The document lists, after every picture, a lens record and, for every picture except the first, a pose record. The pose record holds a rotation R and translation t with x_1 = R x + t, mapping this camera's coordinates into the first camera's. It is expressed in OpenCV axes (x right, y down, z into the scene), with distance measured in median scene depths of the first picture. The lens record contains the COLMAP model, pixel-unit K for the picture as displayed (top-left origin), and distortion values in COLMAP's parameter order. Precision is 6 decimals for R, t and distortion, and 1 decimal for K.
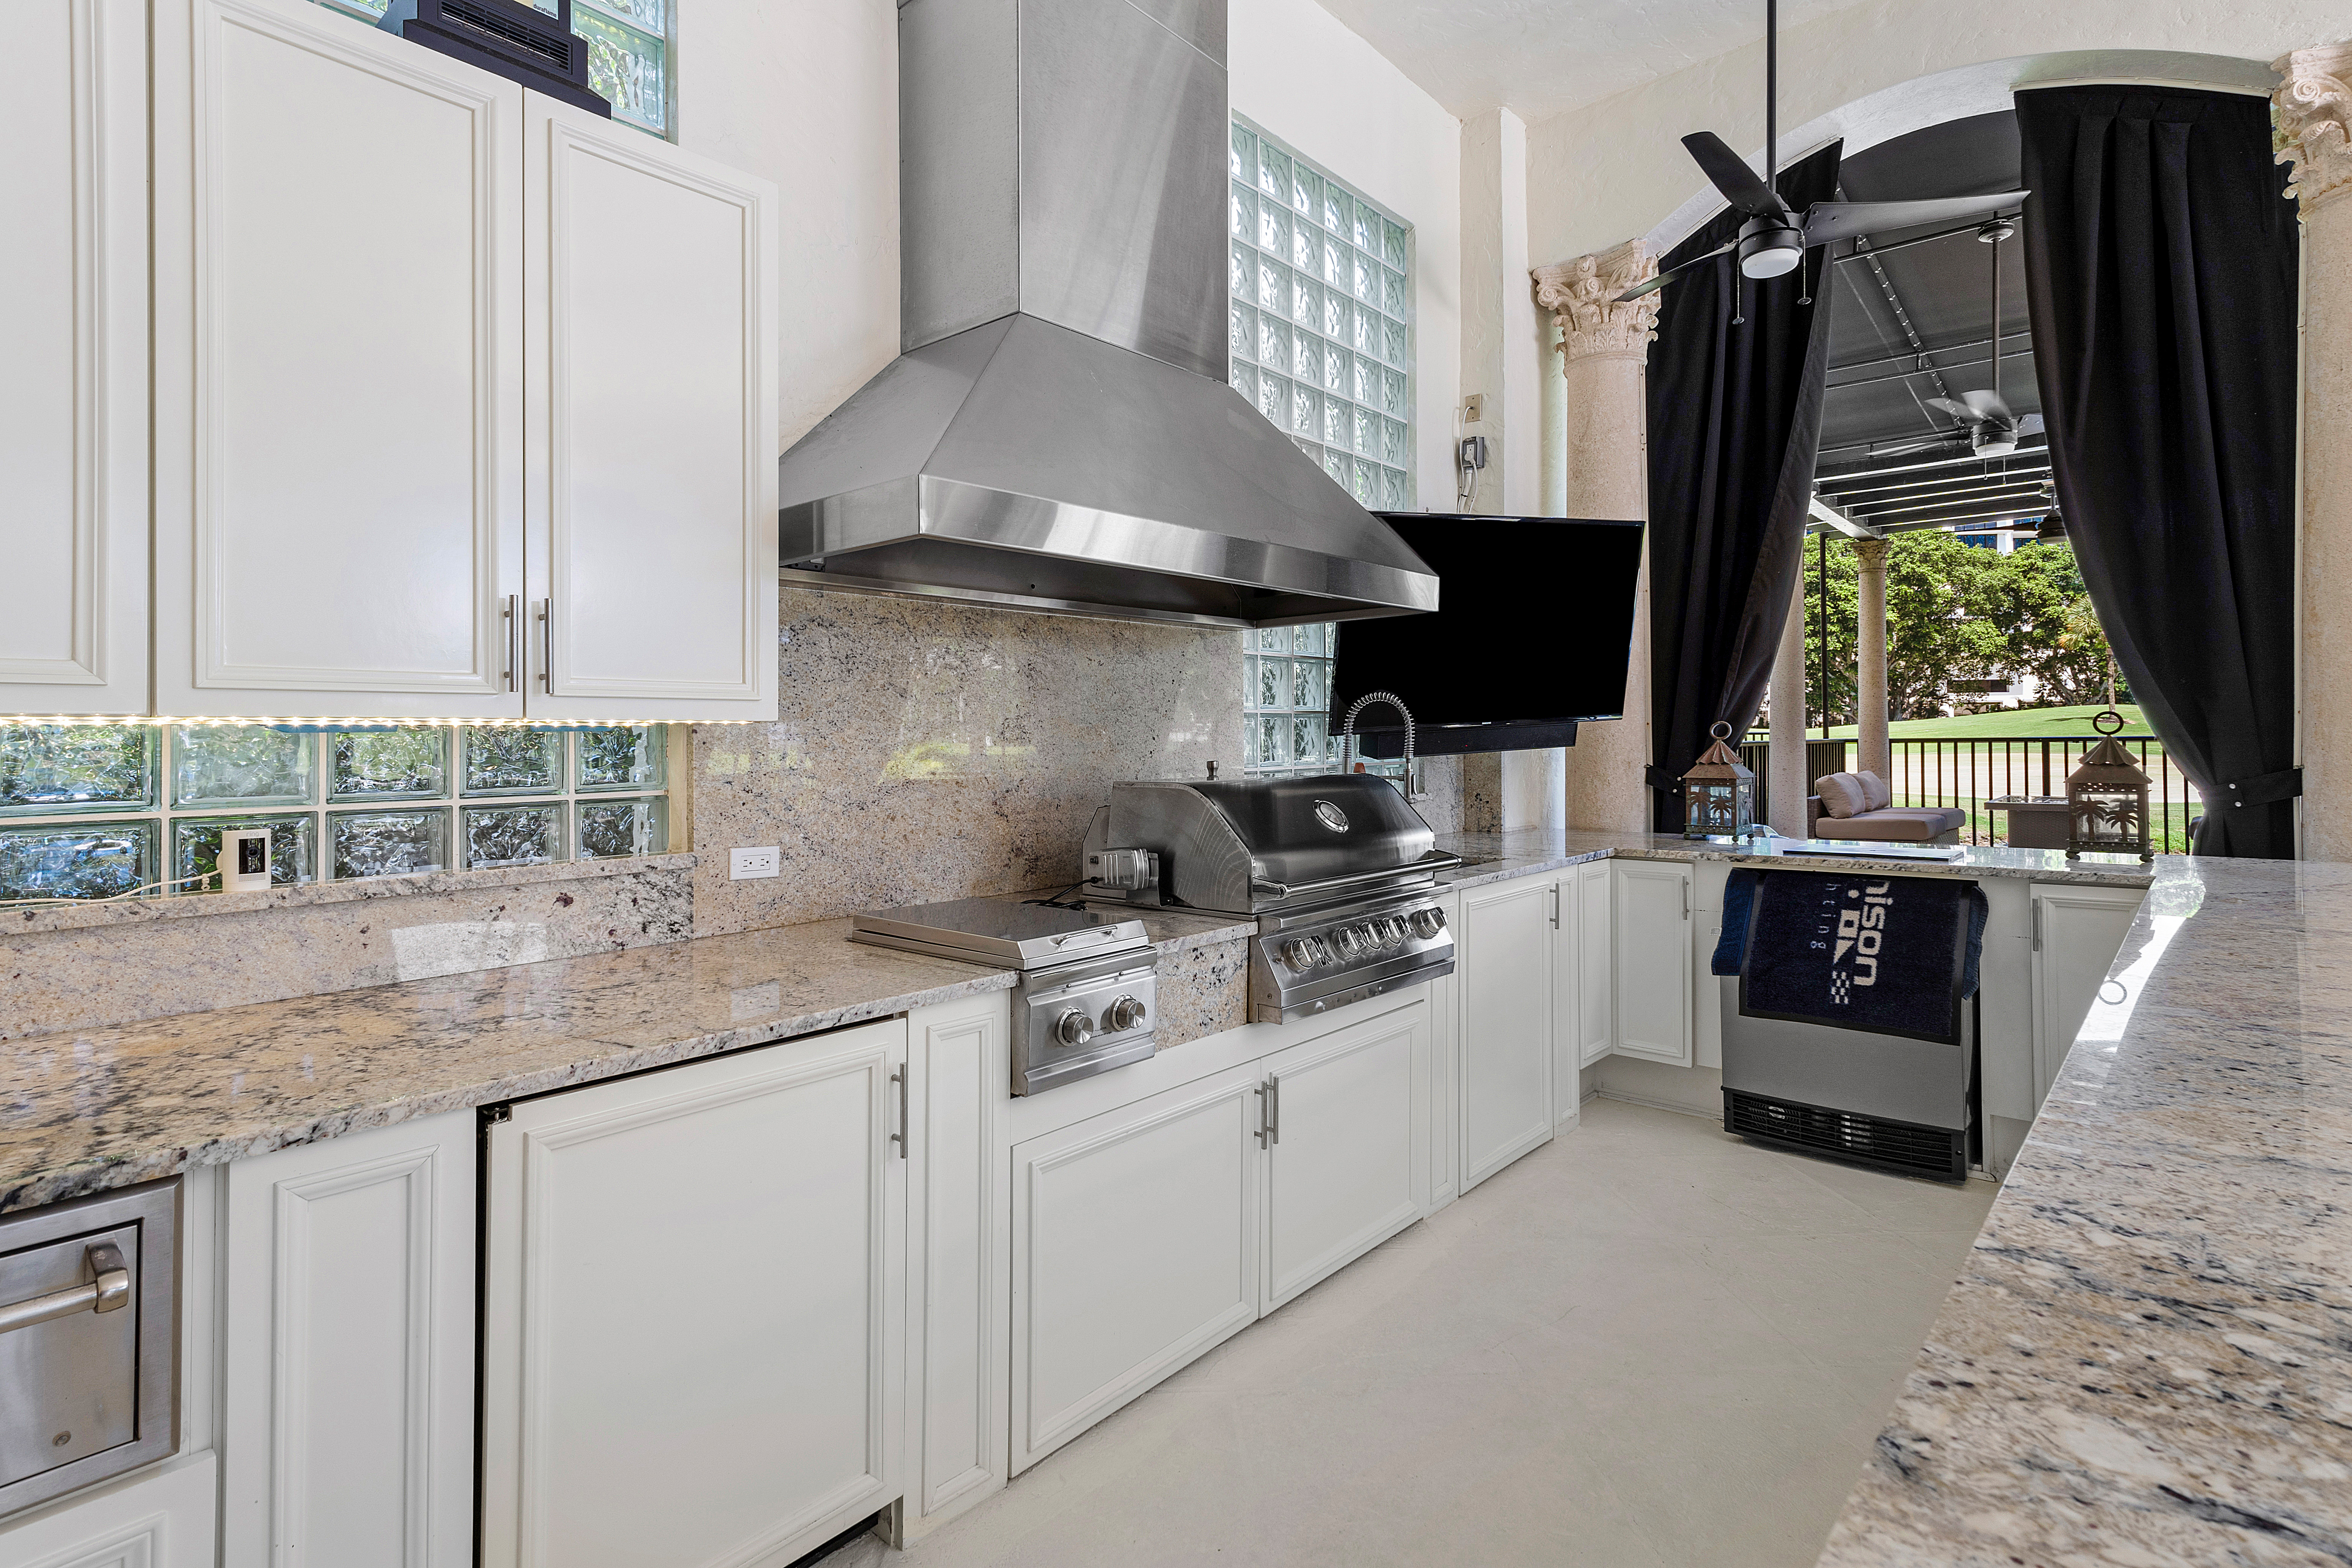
lens RADIAL K [[1175.4, 0, 1173.0], [0, 1175.4, 733.3], [0, 0, 1]] dist [0.021225, 0.000494]
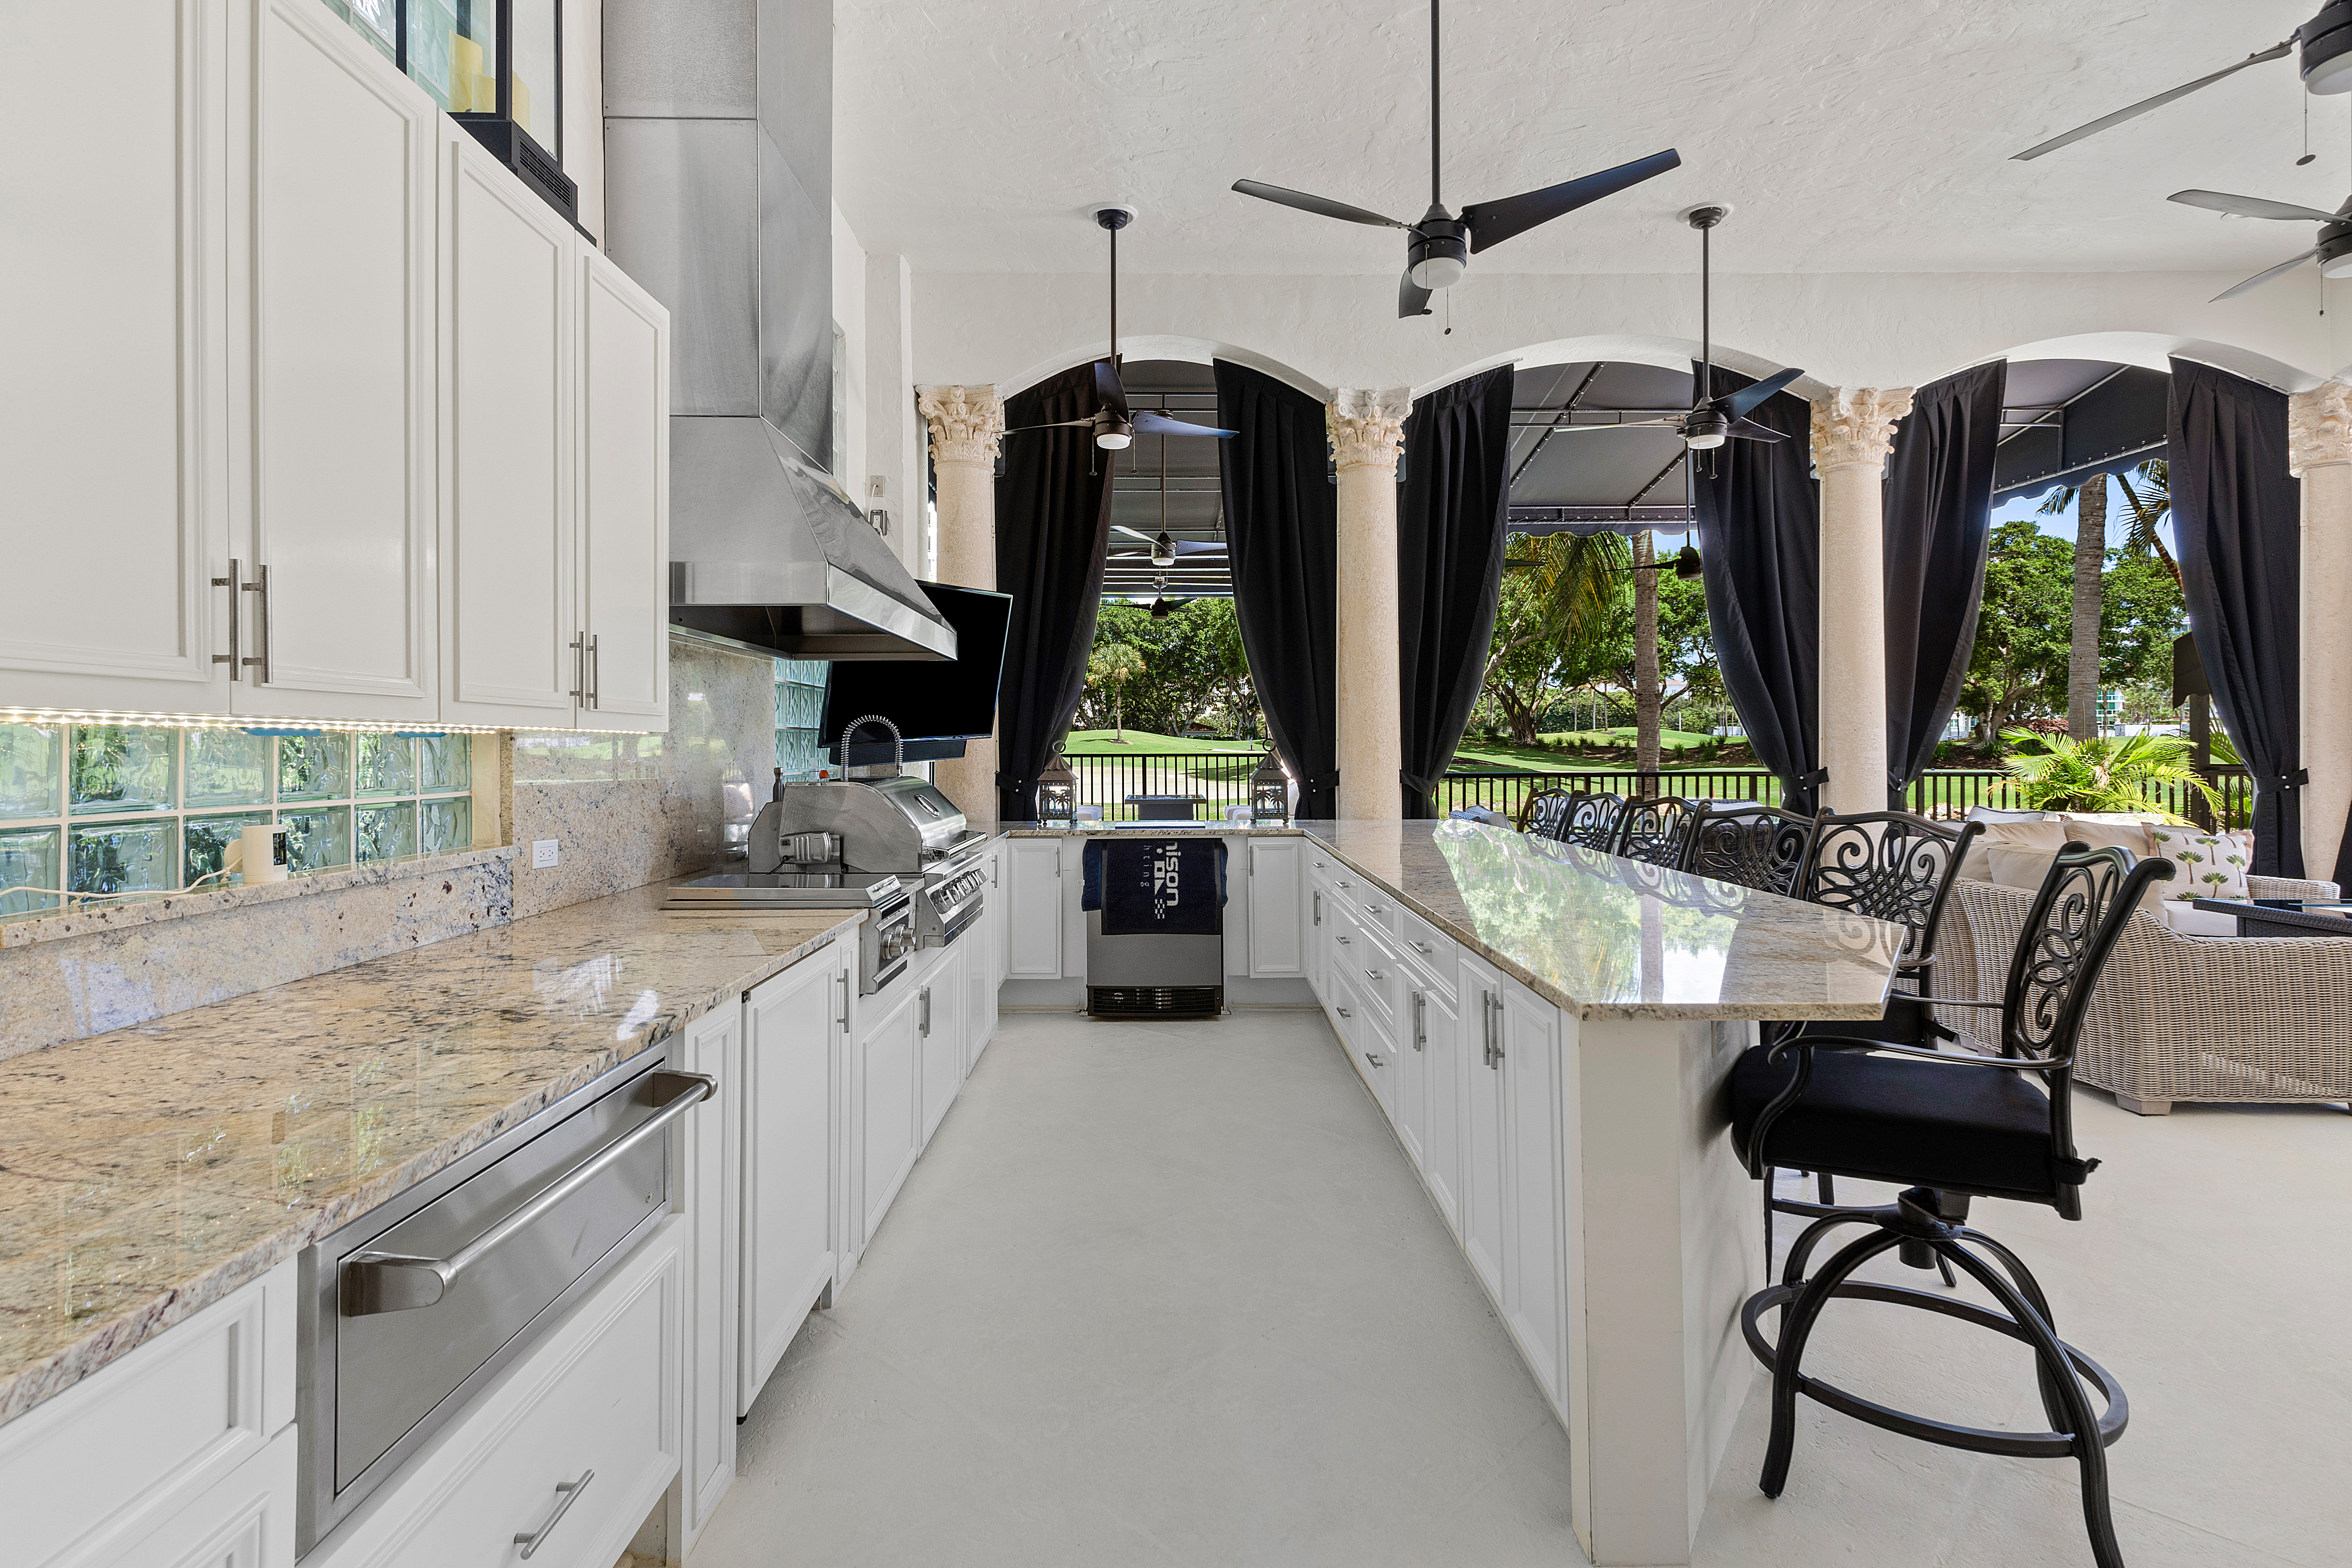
lens RADIAL K [[1175.4, 0, 1173.0], [0, 1175.4, 733.3], [0, 0, 1]] dist [0.021225, 0.000494]
pose [[0.745233, 0.018039, 0.666561, -0.467260], [-0.009796, 0.999822, -0.016106, 0.003482], [-0.666733, 0.005473, 0.745277, -0.187169]]
